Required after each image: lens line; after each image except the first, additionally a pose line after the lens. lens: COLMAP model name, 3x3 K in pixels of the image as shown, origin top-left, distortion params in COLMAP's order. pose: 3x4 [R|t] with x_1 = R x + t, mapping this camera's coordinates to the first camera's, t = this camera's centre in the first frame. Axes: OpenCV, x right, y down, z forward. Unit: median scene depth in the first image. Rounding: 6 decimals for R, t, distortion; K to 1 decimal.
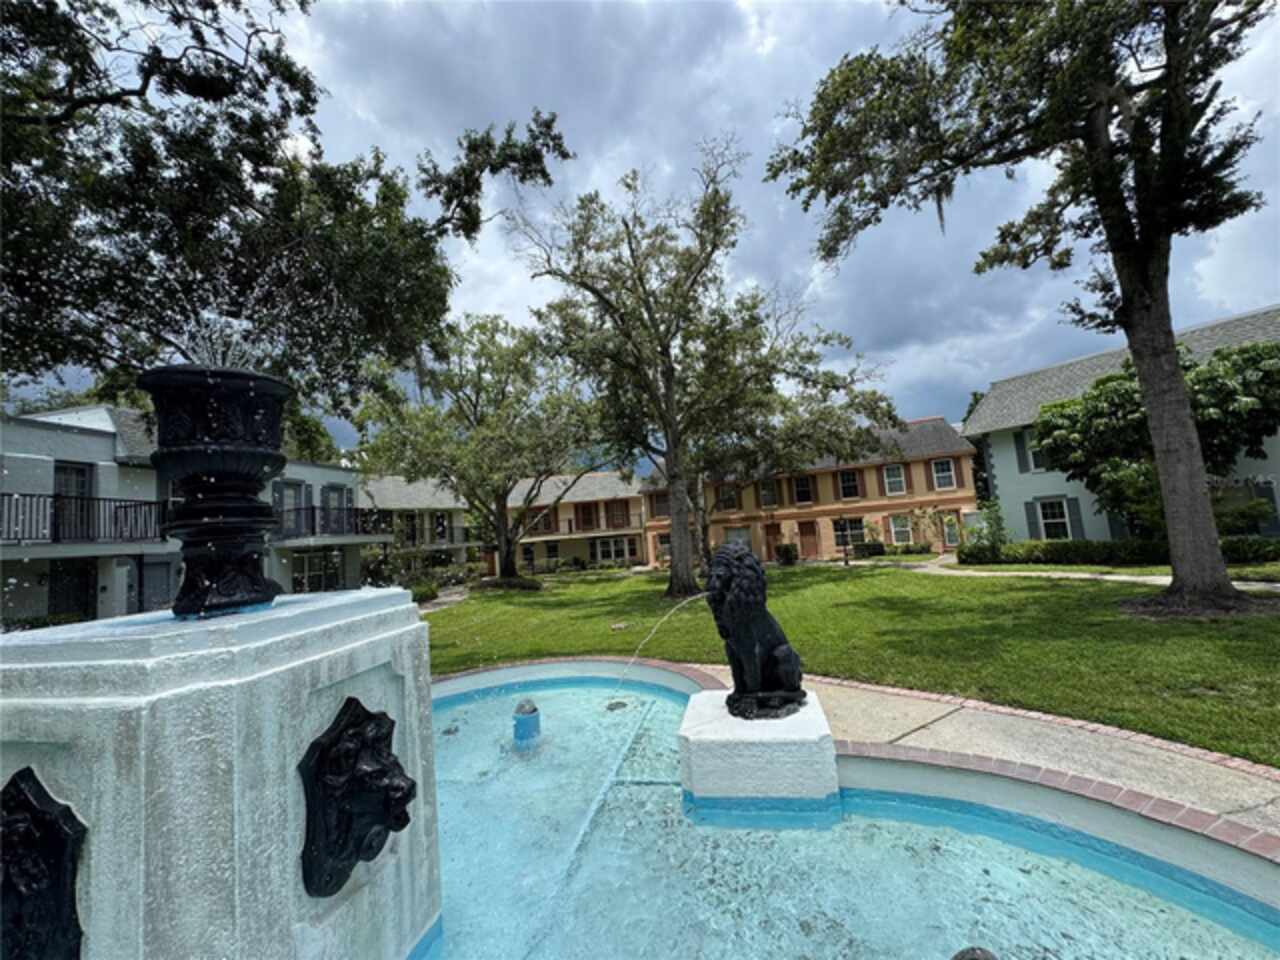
lens RADIAL K [[521.7, 0, 640.0], [0, 521.7, 480.0], [0, 0, 1]] dist [-0.002179, -0.000348]
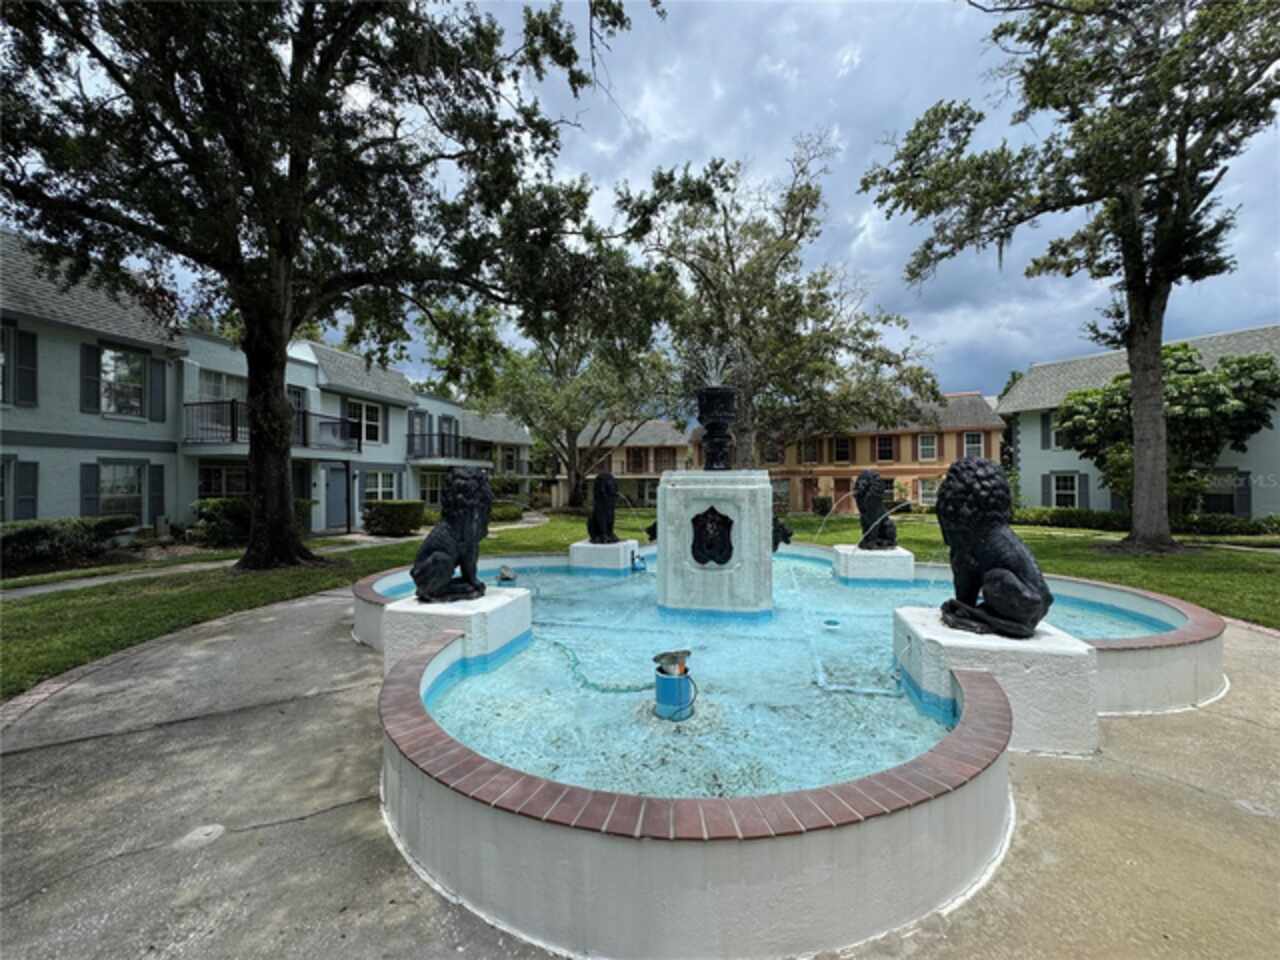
lens RADIAL K [[521.7, 0, 640.0], [0, 521.7, 480.0], [0, 0, 1]] dist [-0.002179, -0.000348]
pose [[0.996612, 0.076143, -0.031100, -0.135867], [-0.072726, 0.992408, 0.099179, 0.005219], [0.038415, -0.096581, 0.994584, -0.220886]]
